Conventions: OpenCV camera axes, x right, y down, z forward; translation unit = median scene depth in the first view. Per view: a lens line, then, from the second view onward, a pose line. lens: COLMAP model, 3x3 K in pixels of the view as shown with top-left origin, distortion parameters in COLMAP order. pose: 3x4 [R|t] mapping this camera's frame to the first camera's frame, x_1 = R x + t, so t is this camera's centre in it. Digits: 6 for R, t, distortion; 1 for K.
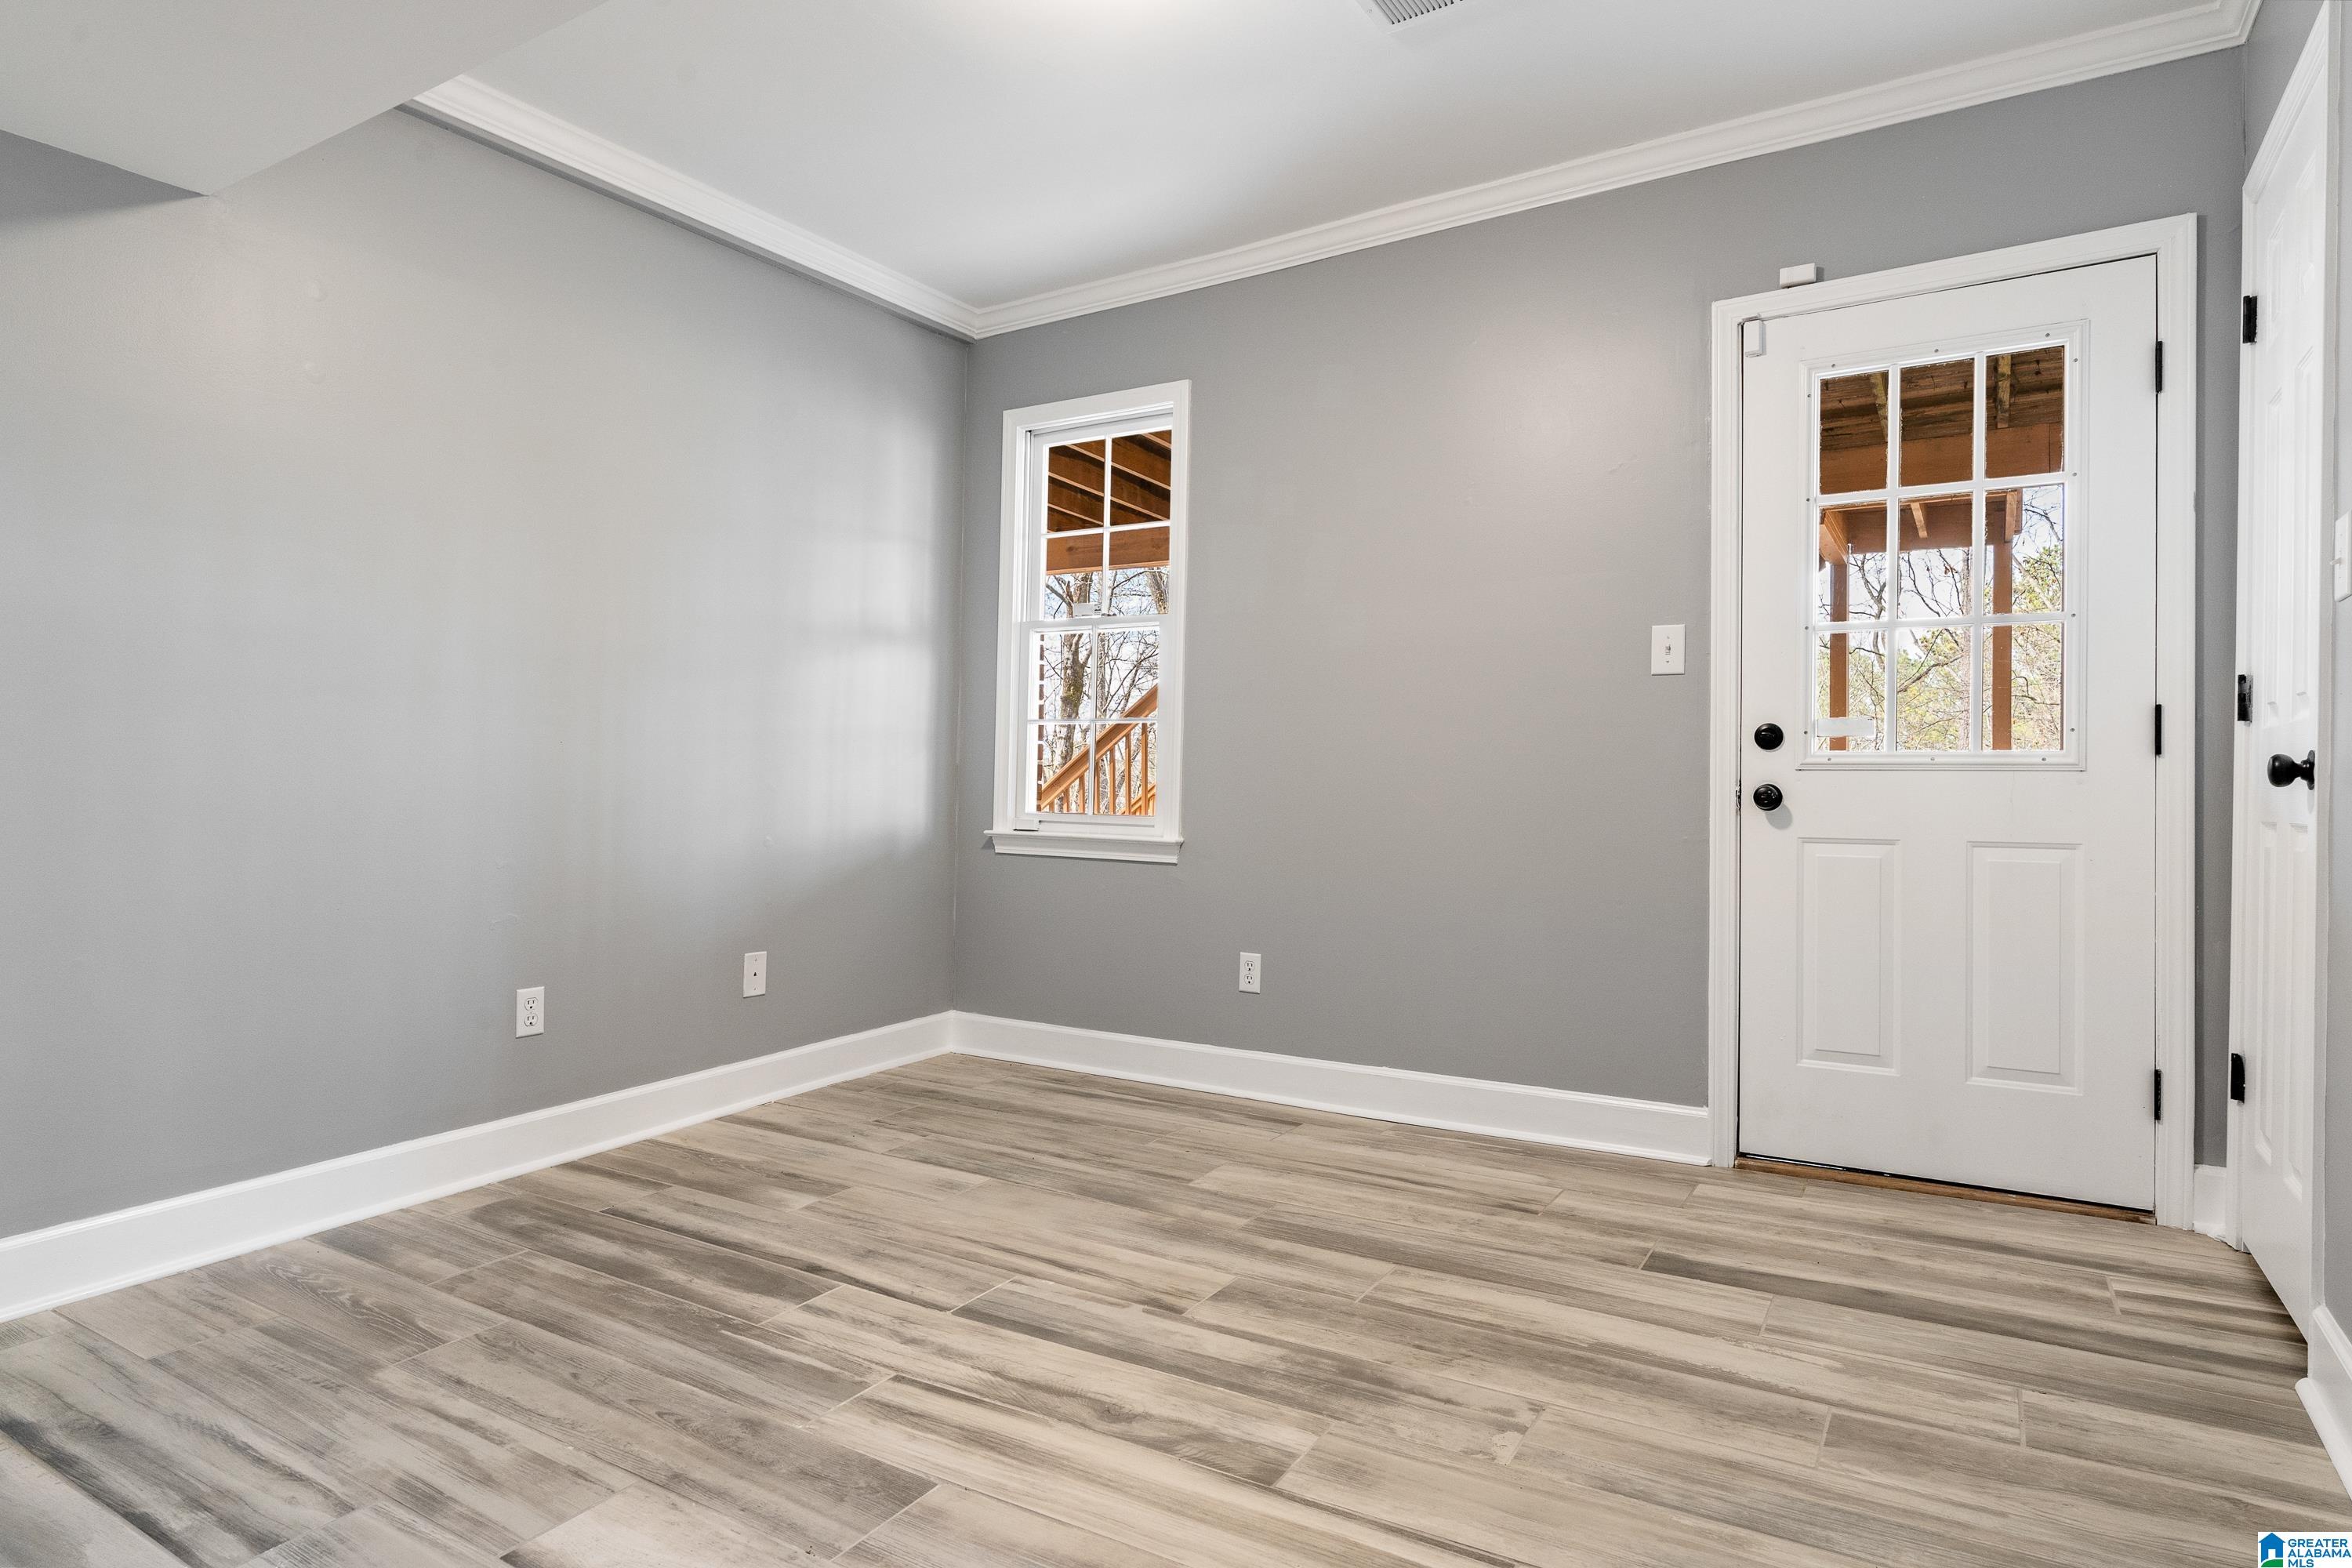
lens RADIAL K [[1385.5, 0, 1176.0], [0, 1385.5, 784.0], [0, 0, 1]] dist [0.001029, 0.000763]
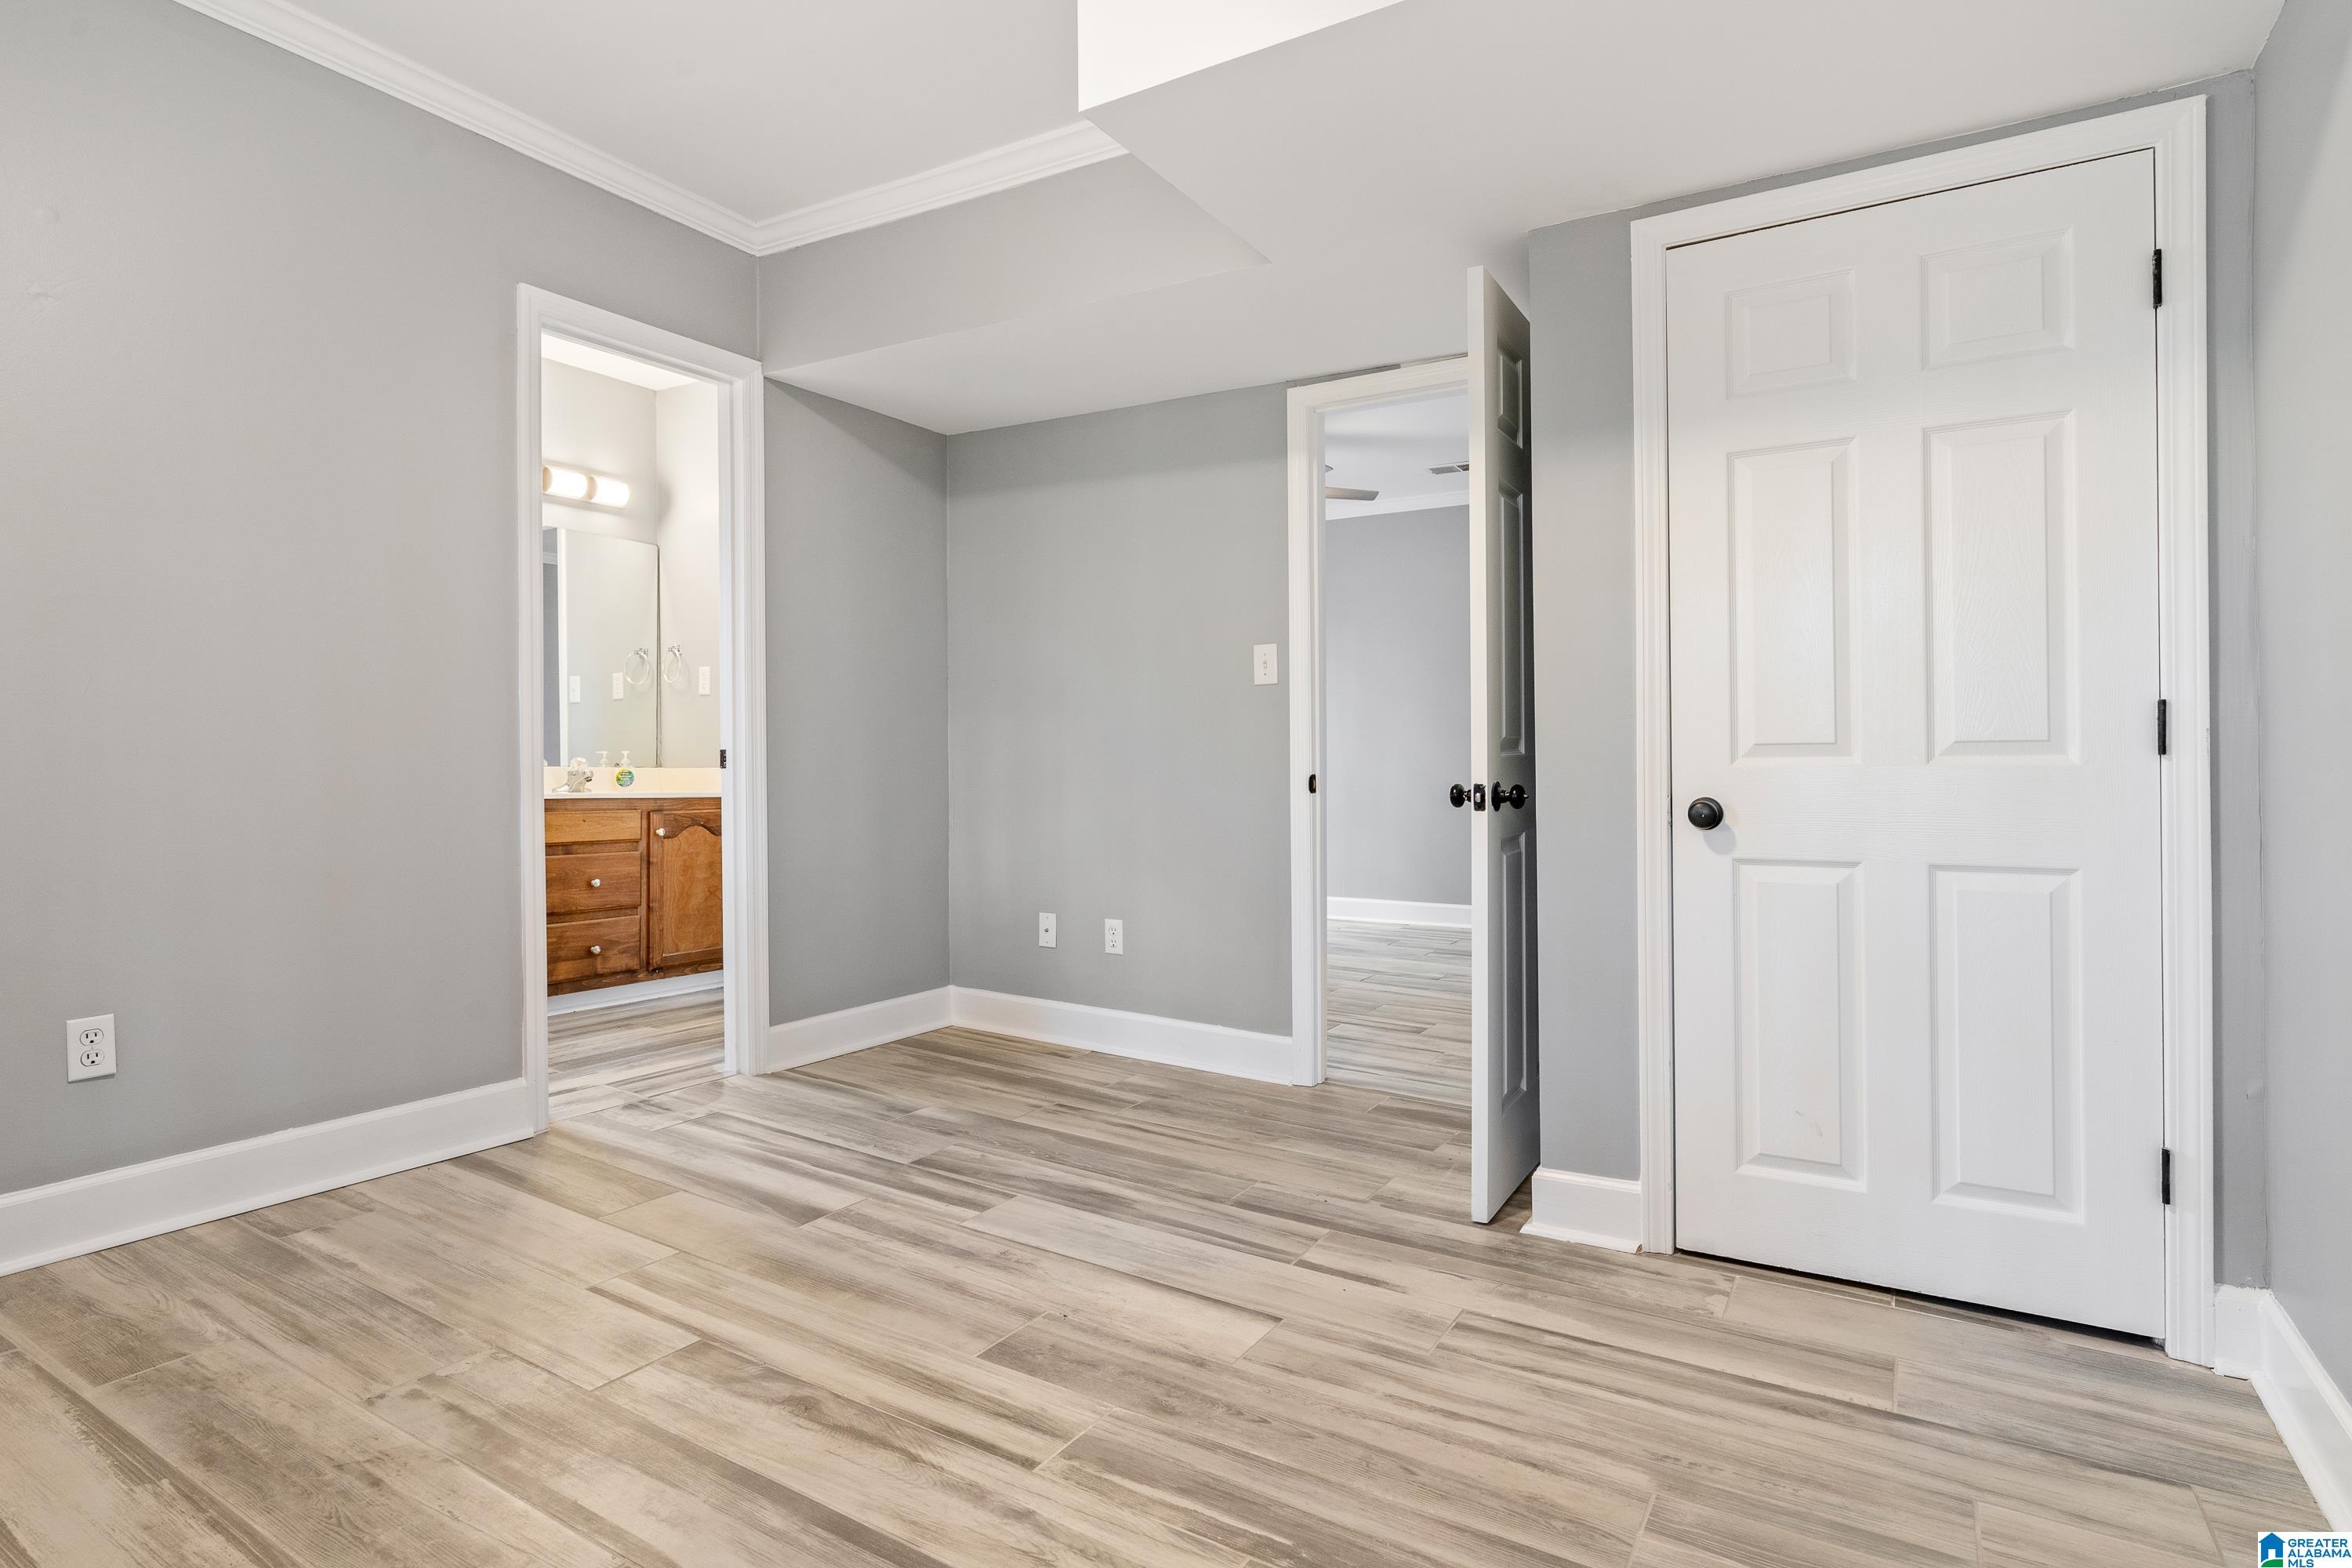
lens RADIAL K [[1241.9, 0, 1176.0], [0, 1241.9, 784.0], [0, 0, 1]] dist [0.000517, -0.000901]
pose [[-0.999812, -0.006690, -0.018223, -0.295639], [-0.007098, 0.999723, 0.022451, -0.014132], [0.018068, 0.022577, -0.999582, 1.897060]]
